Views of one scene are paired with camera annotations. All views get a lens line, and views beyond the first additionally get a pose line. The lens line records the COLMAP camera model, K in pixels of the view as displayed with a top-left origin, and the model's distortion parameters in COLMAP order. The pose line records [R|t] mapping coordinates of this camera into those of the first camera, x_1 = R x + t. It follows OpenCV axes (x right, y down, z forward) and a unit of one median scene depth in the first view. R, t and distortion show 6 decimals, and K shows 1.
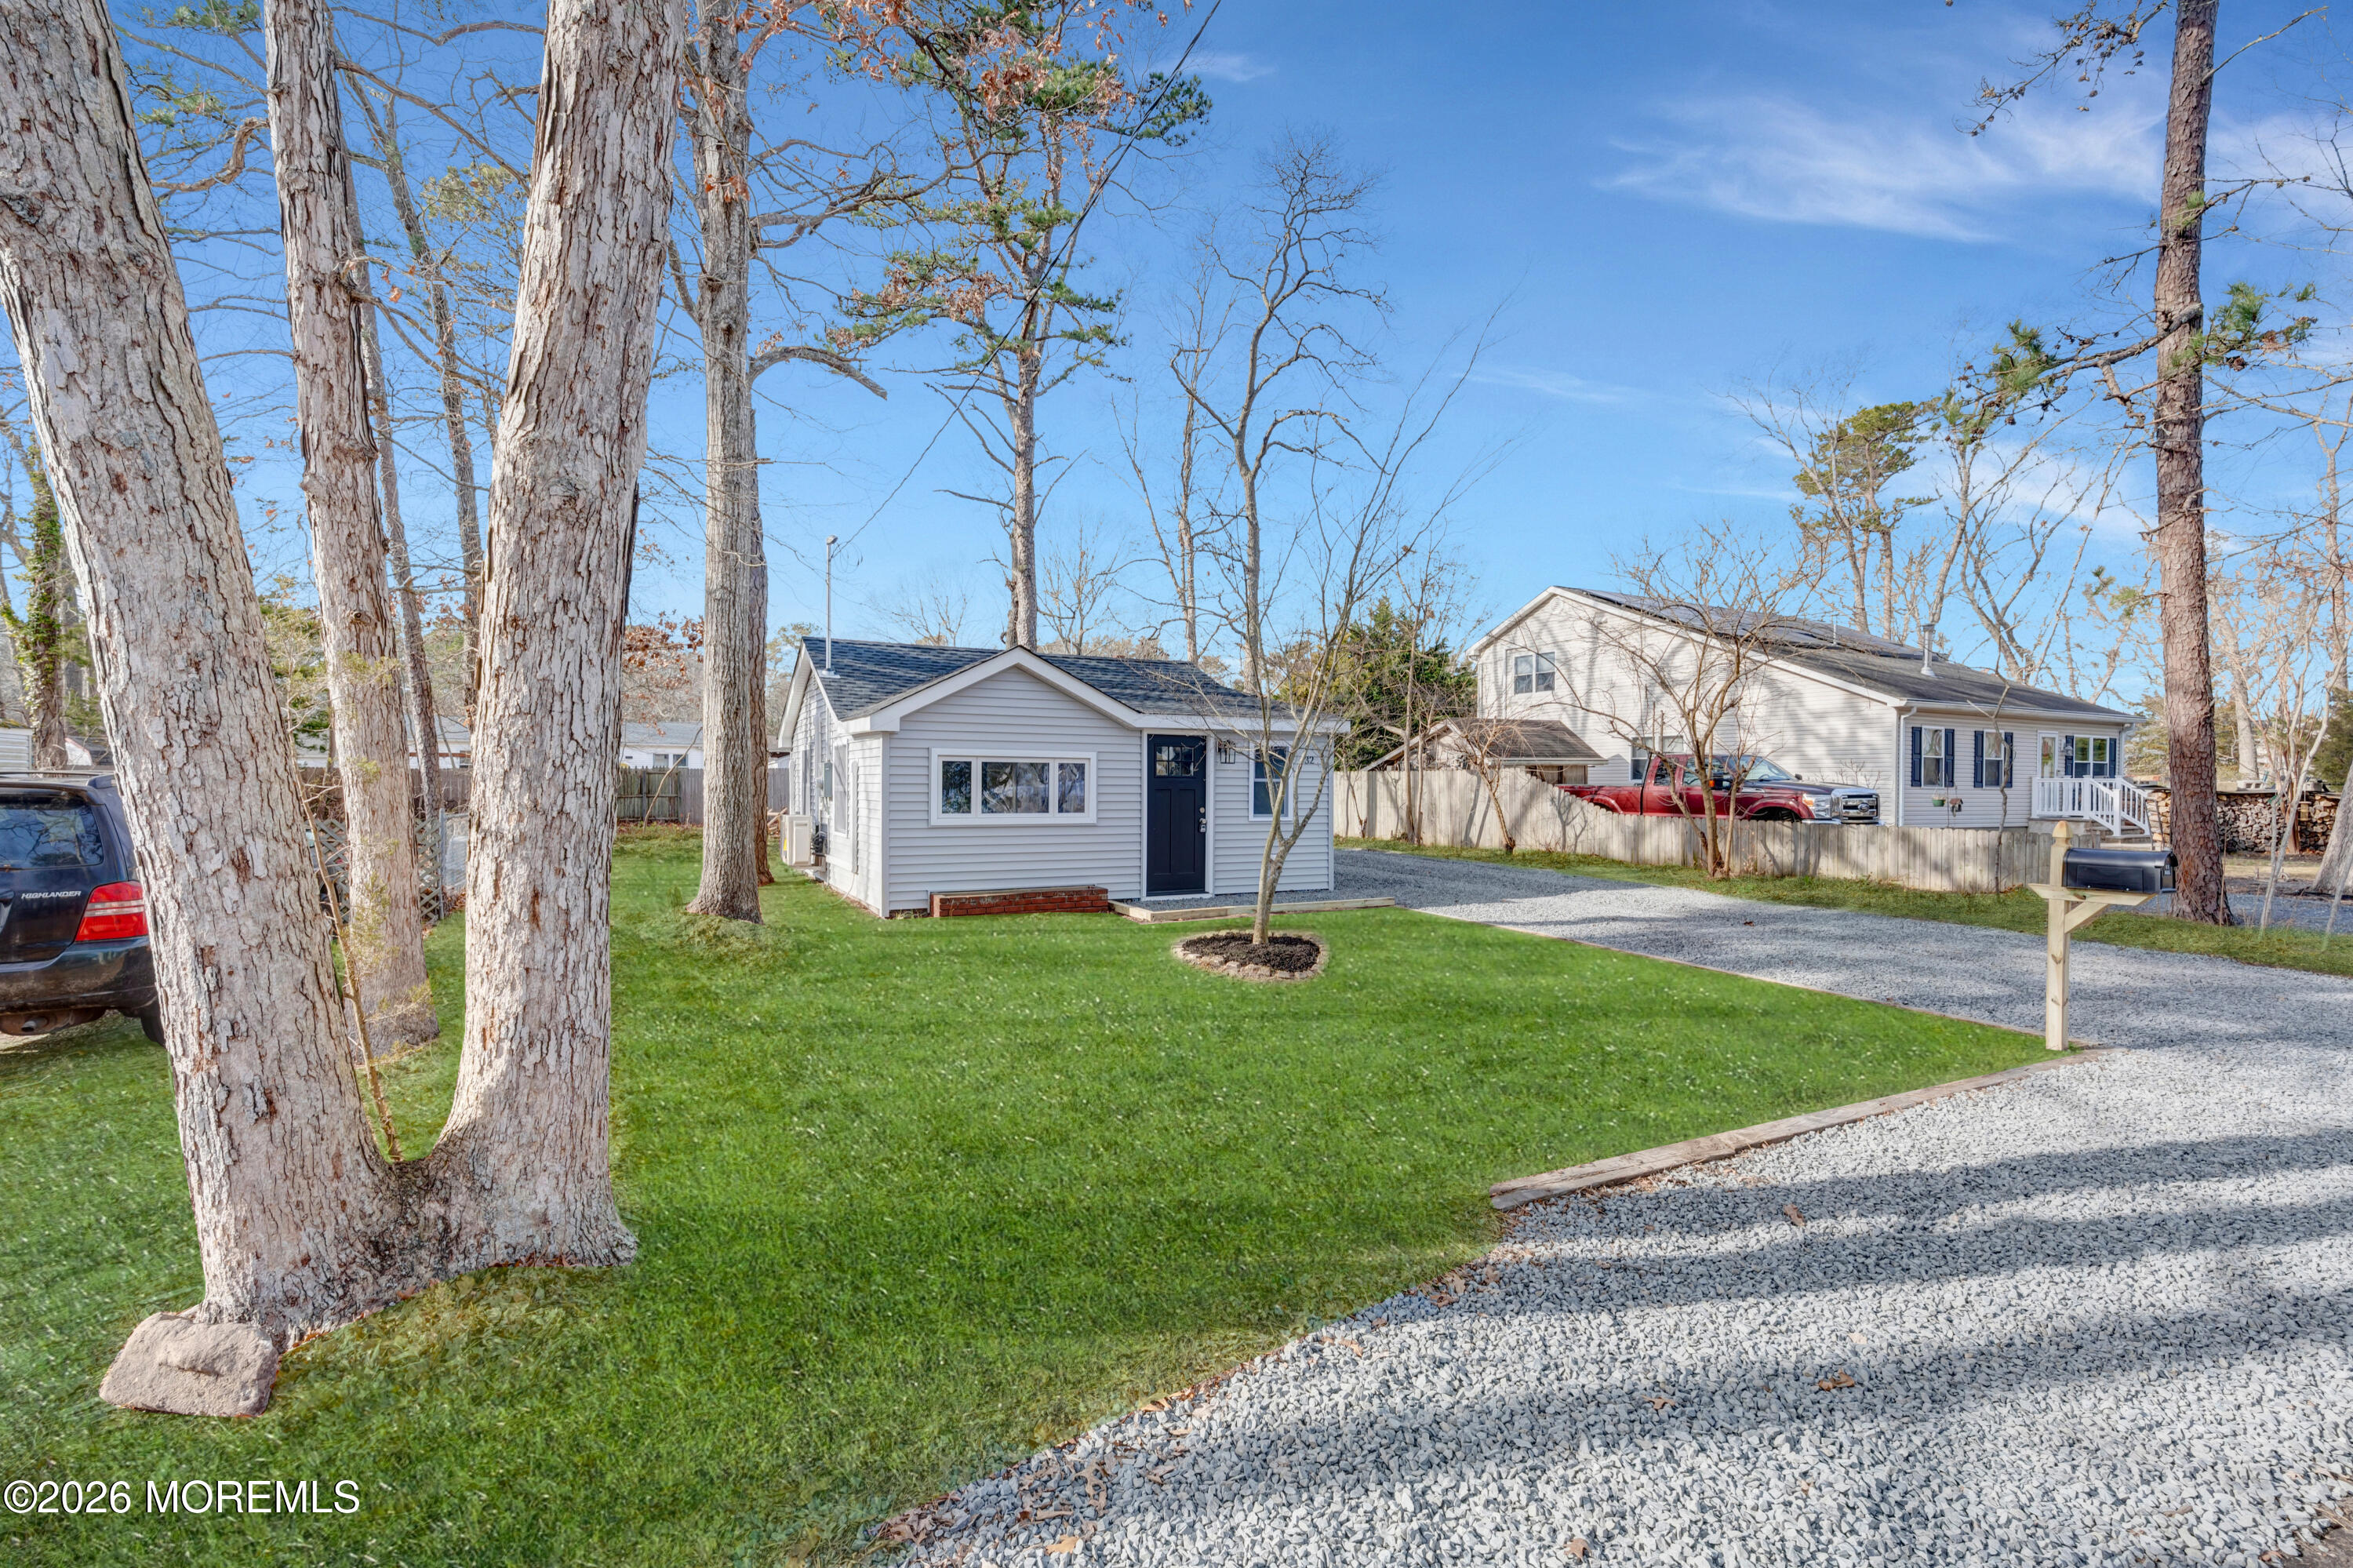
lens RADIAL K [[1072.6, 0, 1195.5], [0, 1072.6, 752.1], [0, 0, 1]] dist [-0.007479, 0.002126]
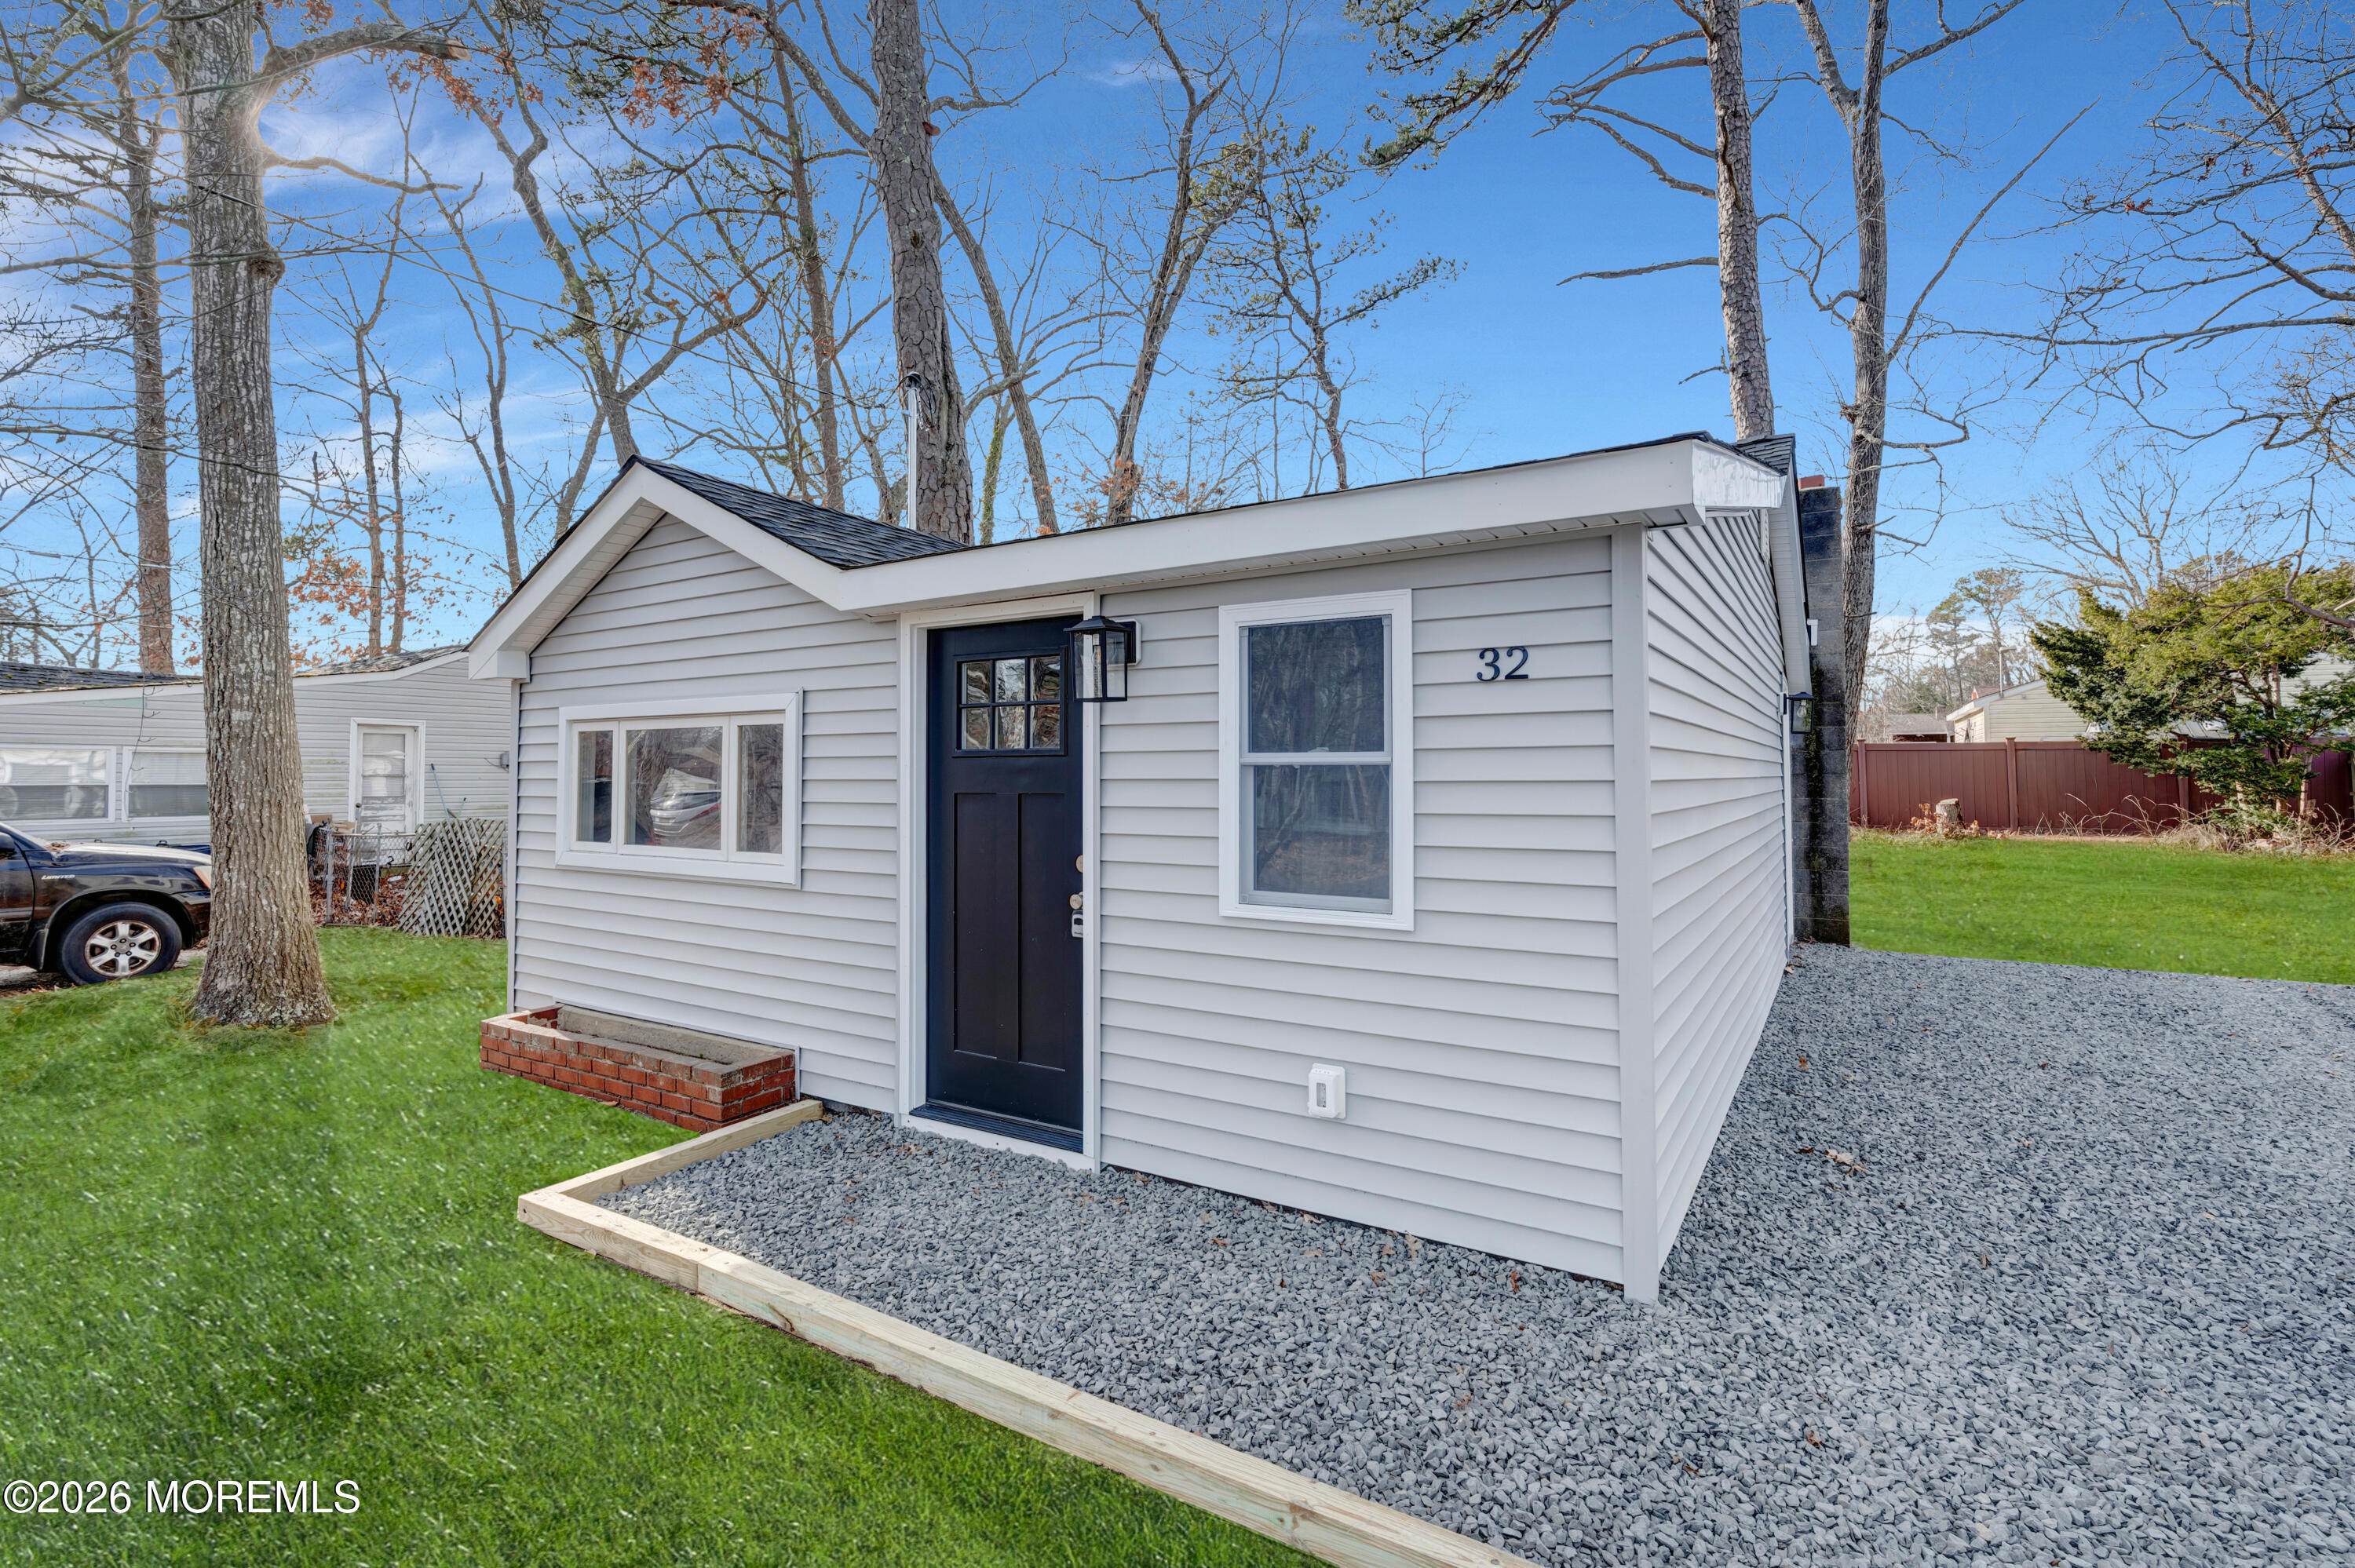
lens RADIAL K [[1073.3, 0, 1169.6], [0, 1073.3, 735.0], [0, 0, 1]] dist [-0.007479, 0.002126]
pose [[0.482096, -0.039707, -0.875218, 0.285395], [0.031878, 0.999106, -0.027768, 0.028102], [0.875539, -0.014513, 0.482930, 0.899836]]
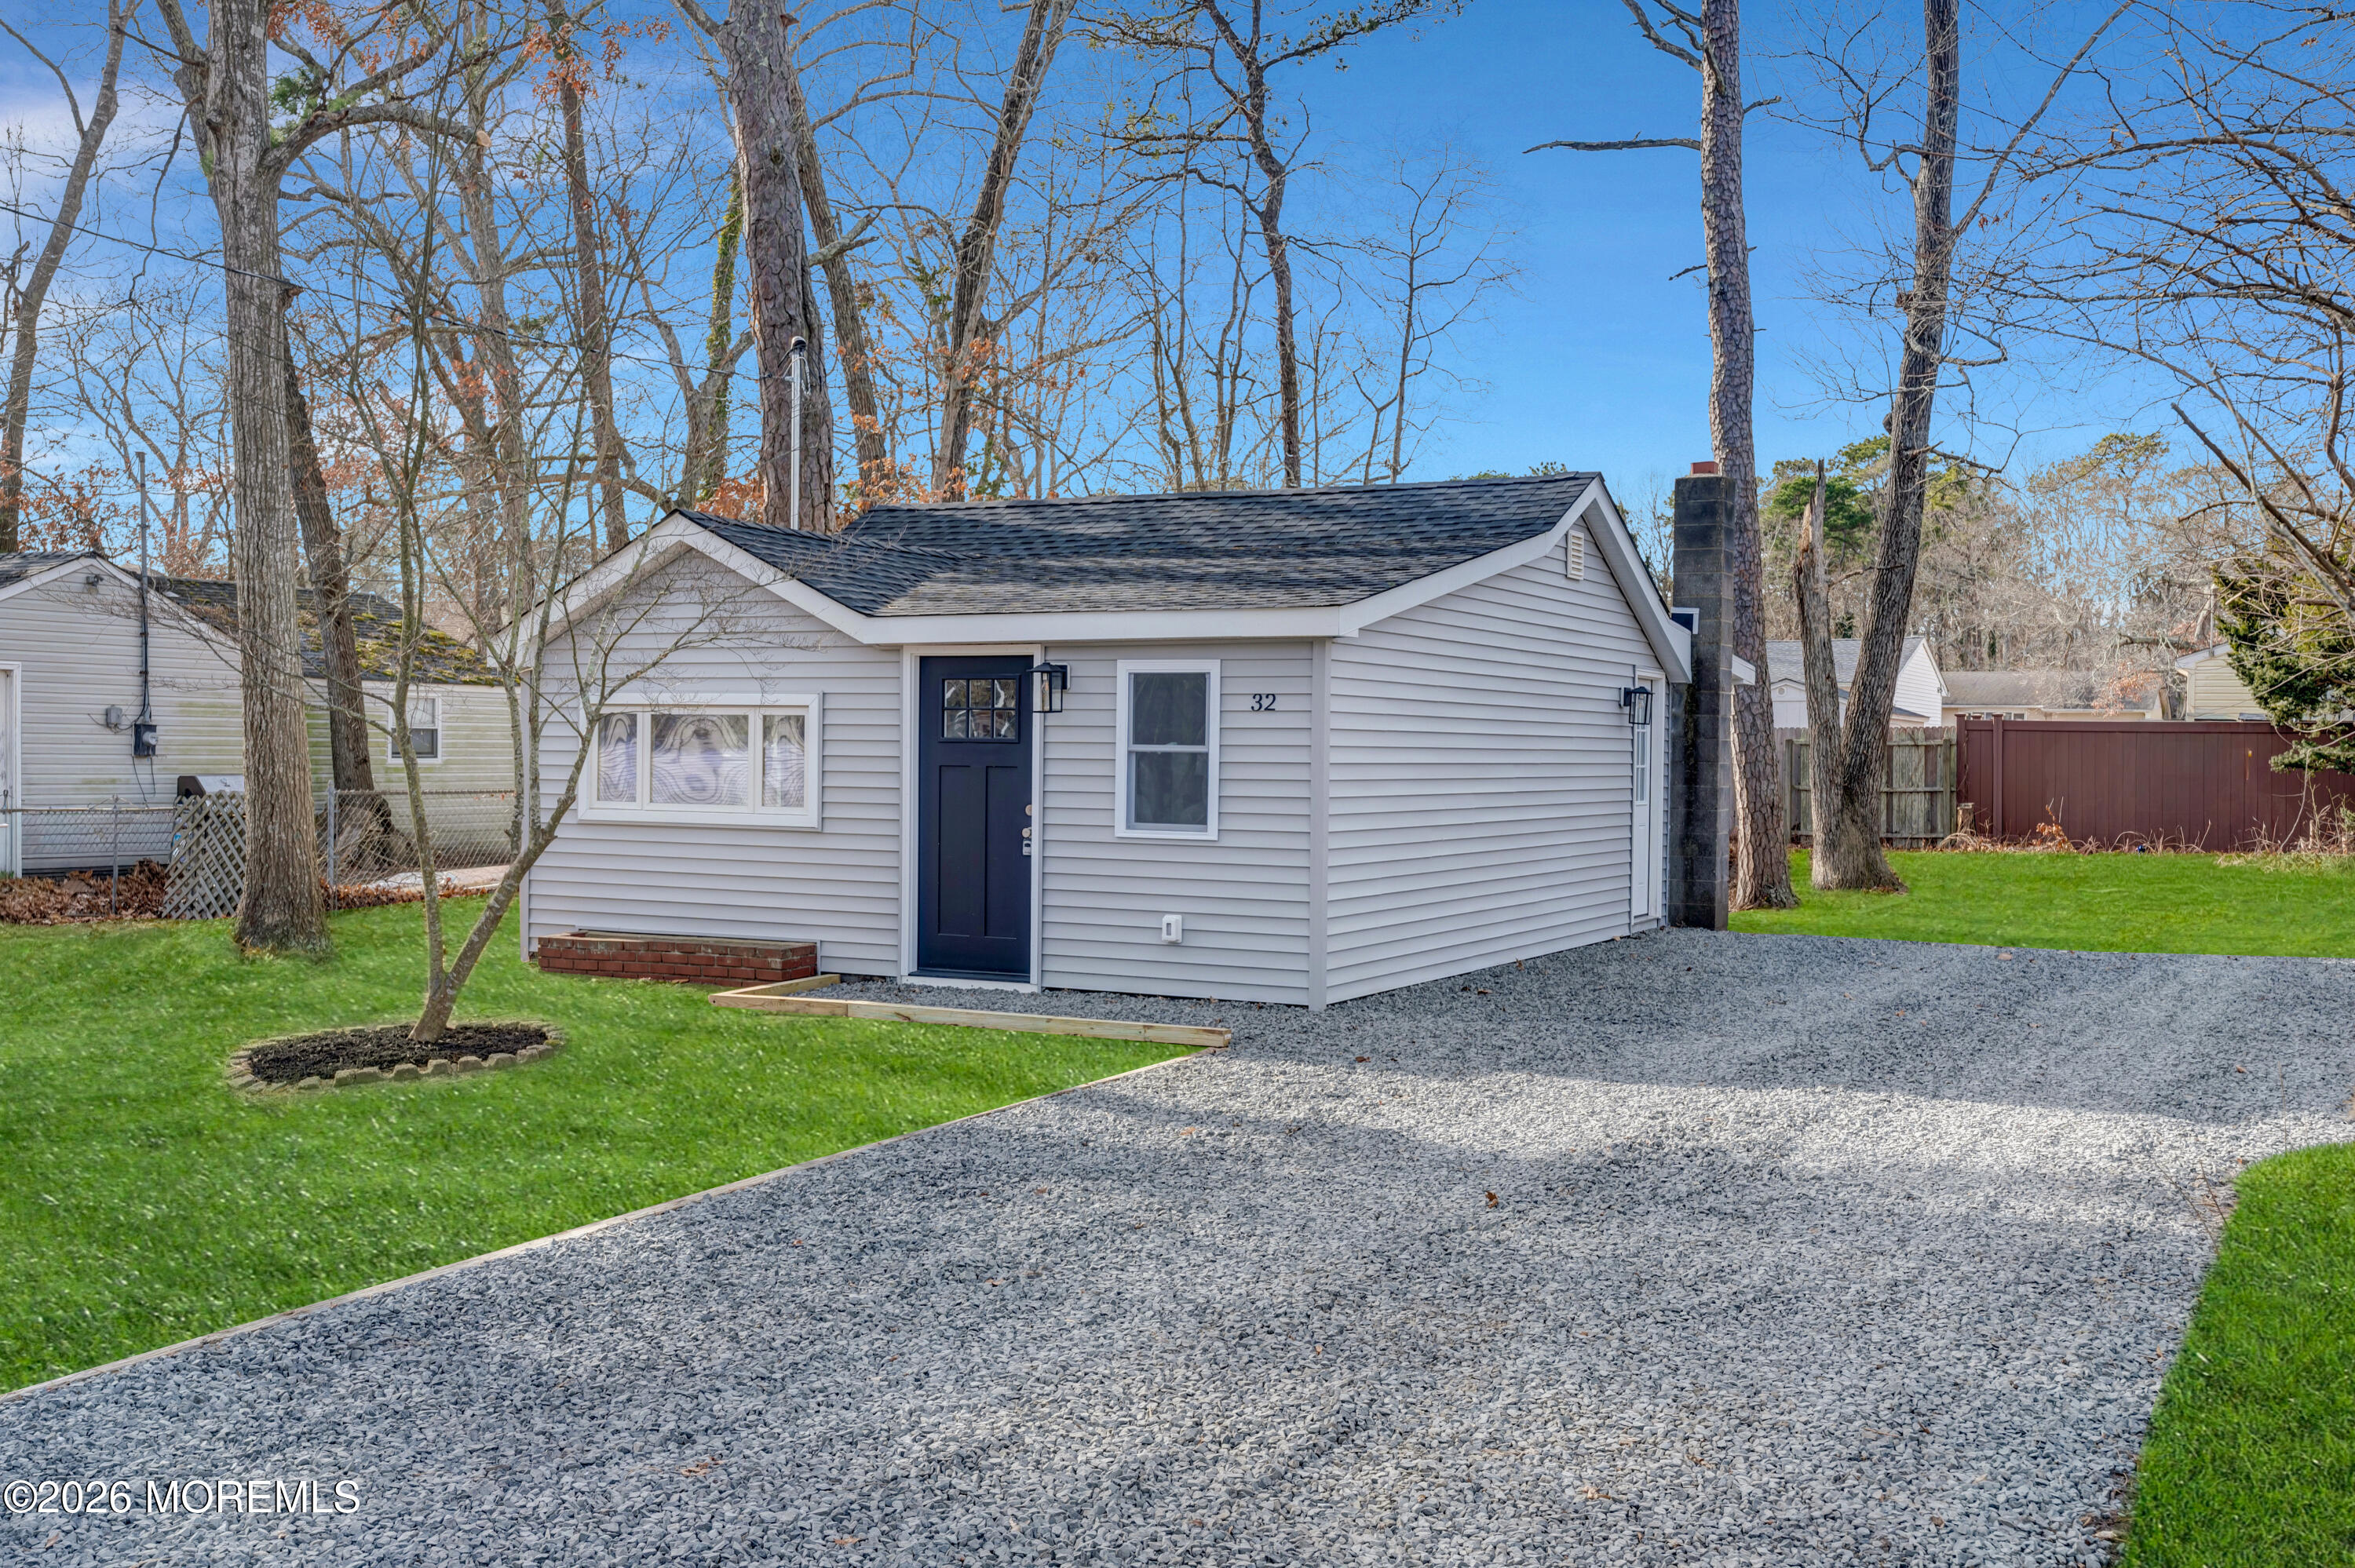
lens RADIAL K [[2304.5, 0, 1164.4], [0, 2304.5, 729.5], [0, 0, 1]] dist [0.015747, 0.000000]
pose [[0.555089, -0.004996, -0.831776, 0.918279], [0.016588, 0.999850, 0.005065, 0.014028], [0.831625, -0.016608, 0.555089, 0.490690]]
